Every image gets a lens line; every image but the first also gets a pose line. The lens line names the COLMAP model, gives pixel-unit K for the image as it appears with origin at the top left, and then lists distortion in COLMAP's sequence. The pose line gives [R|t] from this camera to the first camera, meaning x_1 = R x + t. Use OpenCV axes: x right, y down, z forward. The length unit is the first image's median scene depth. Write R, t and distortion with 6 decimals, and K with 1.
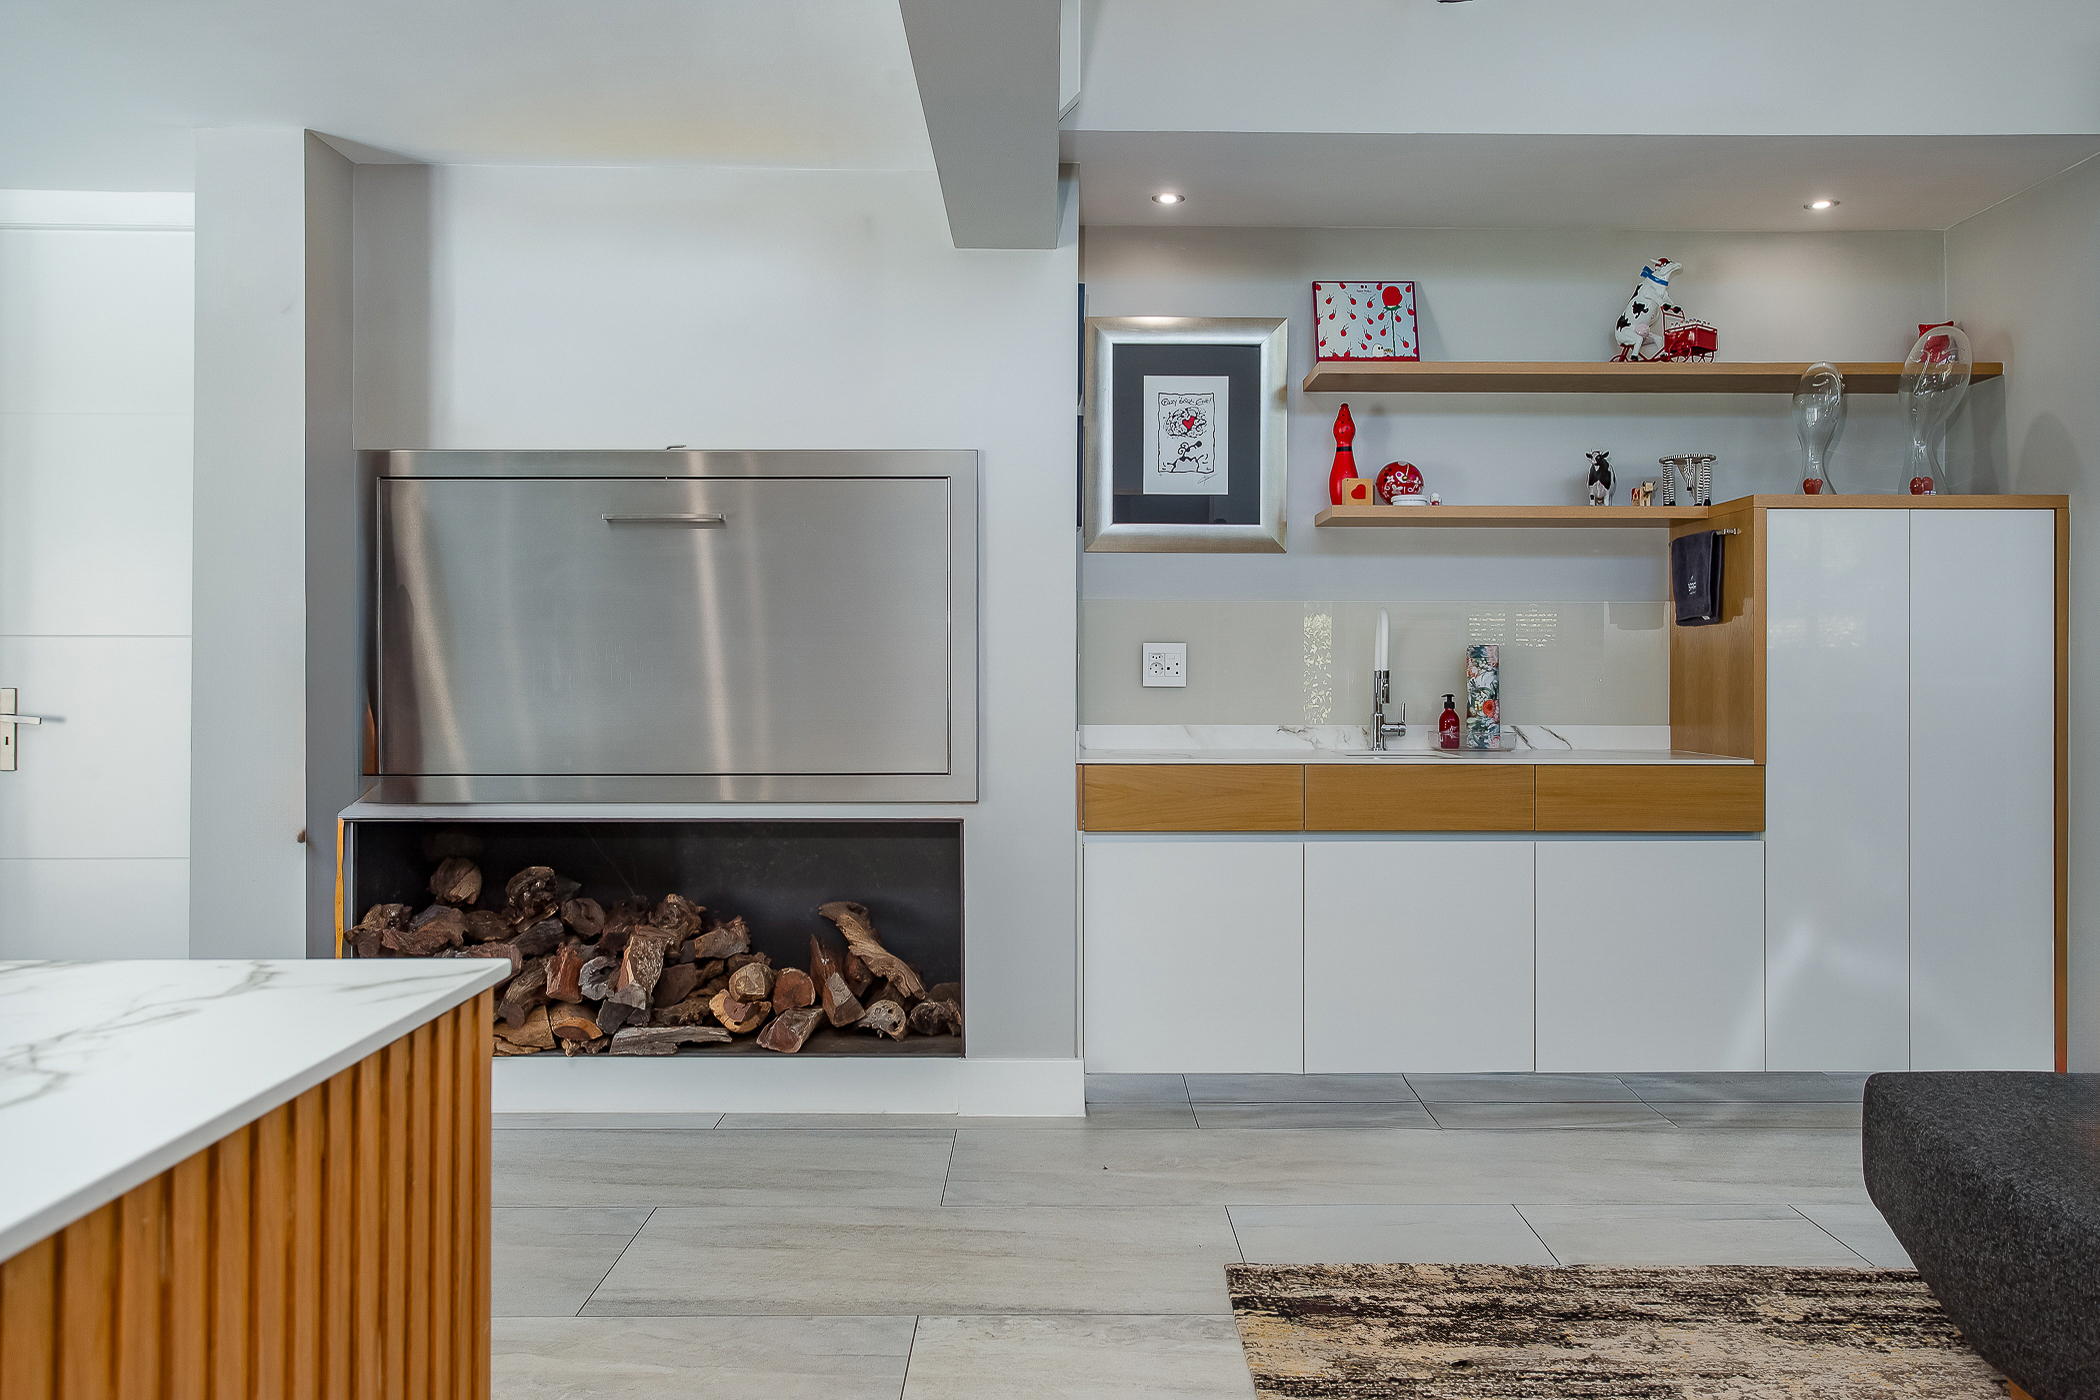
lens RADIAL K [[1656.0, 0, 1063.5], [0, 1656.0, 695.8], [0, 0, 1]] dist [0.002457, -0.000934]
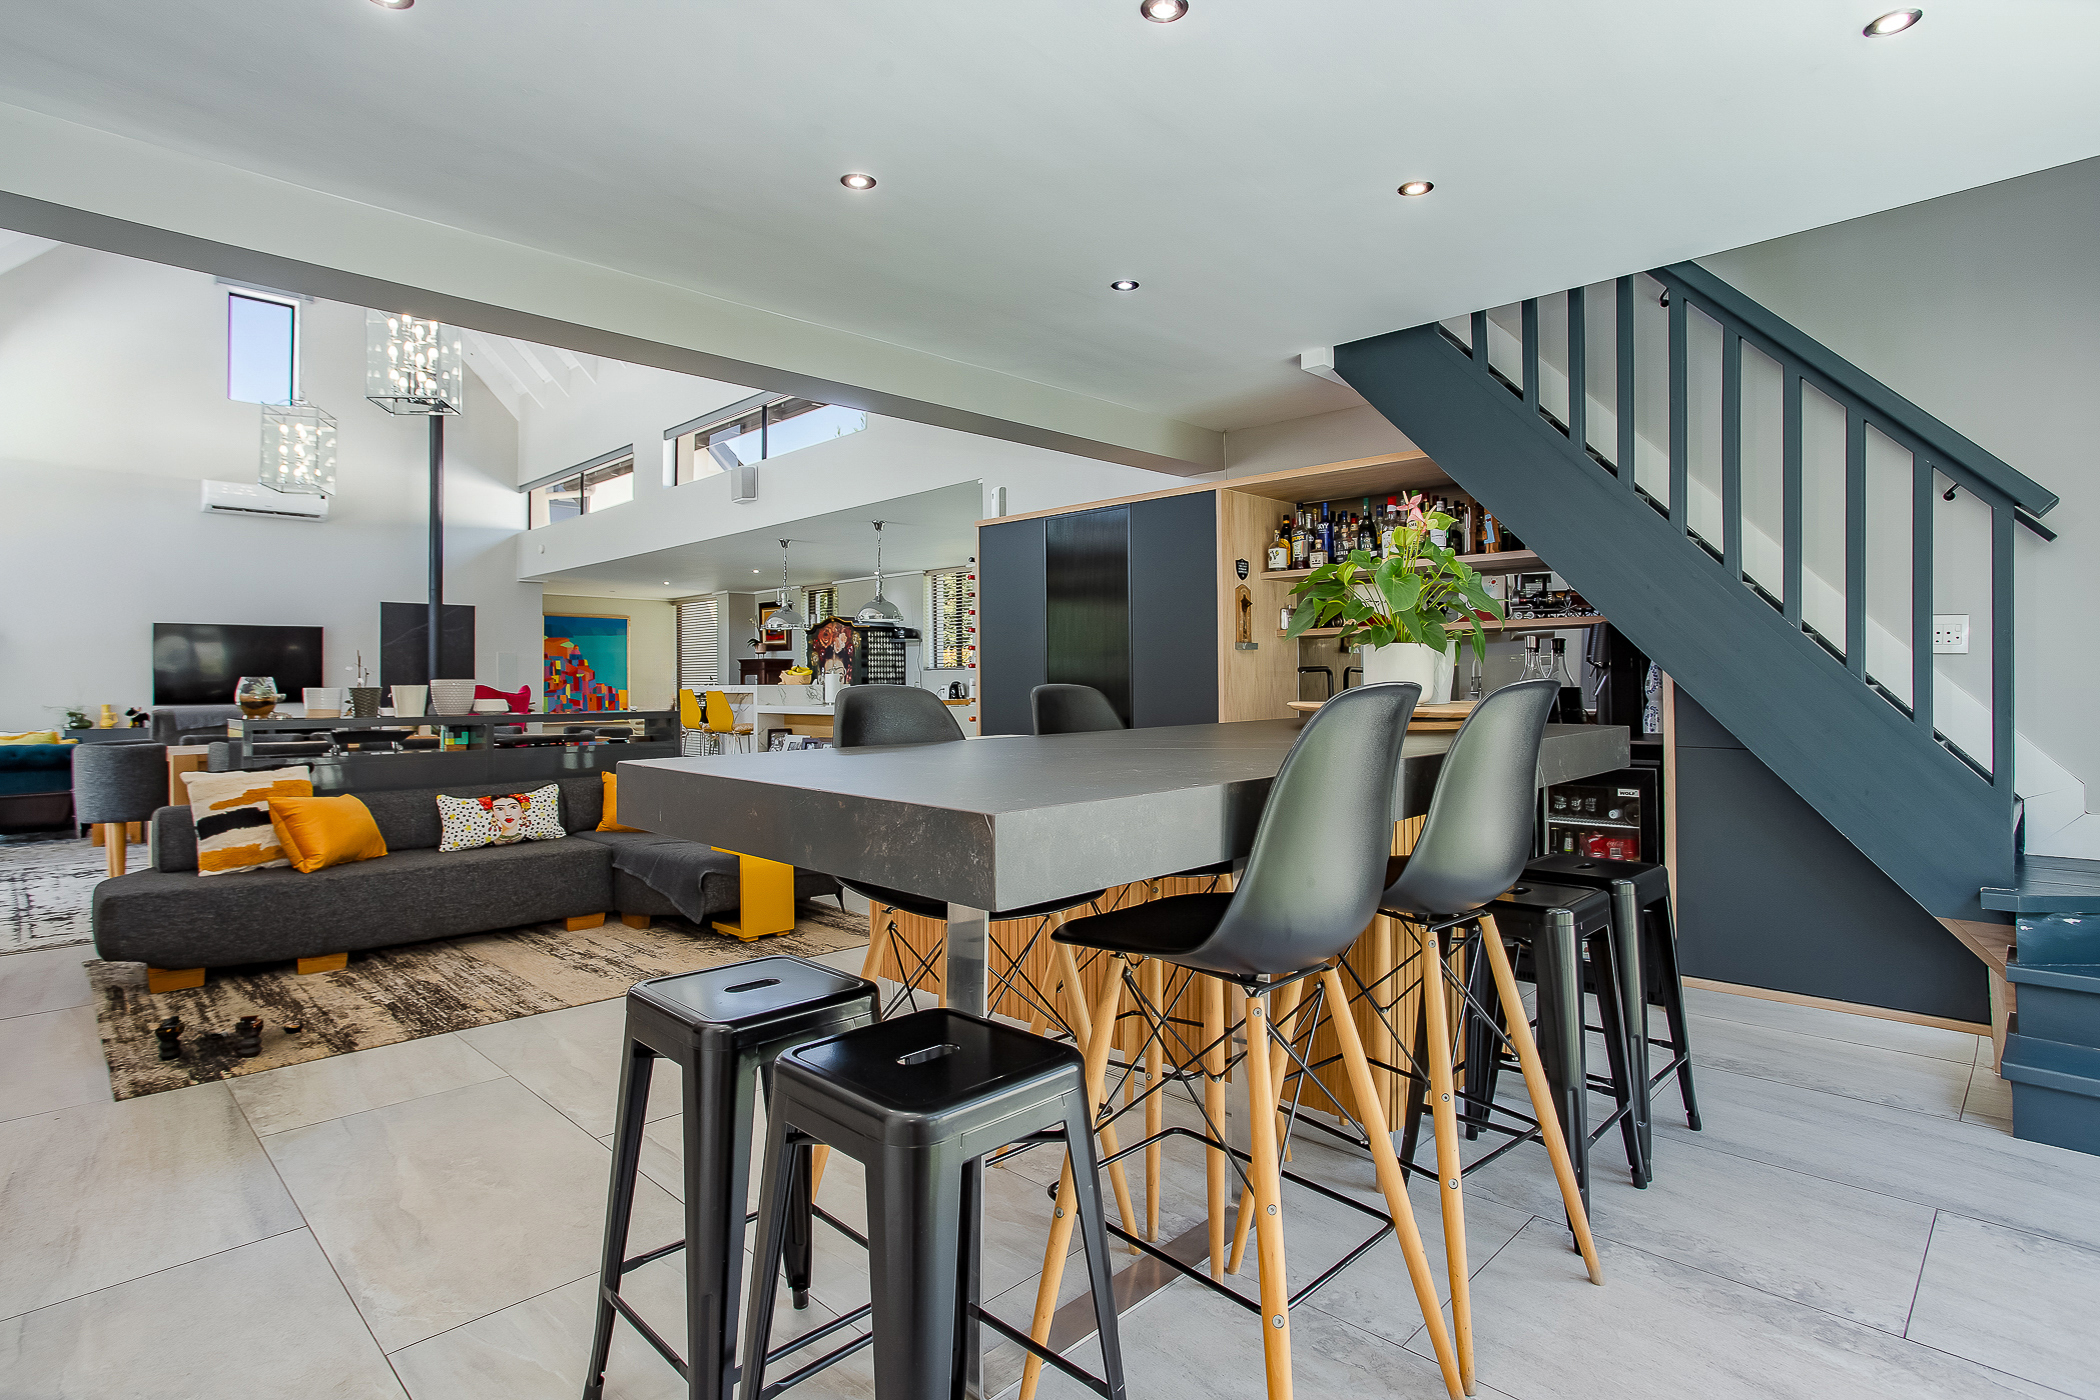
lens RADIAL K [[1052.0, 0, 1039.9], [0, 1052.0, 661.5], [0, 0, 1]] dist [-0.039124, 0.014618]
pose [[-0.701187, 0.020269, 0.712690, -1.126993], [0.014360, 0.999795, -0.014306, -0.011797], [-0.712833, 0.000203, -0.701334, 1.076155]]
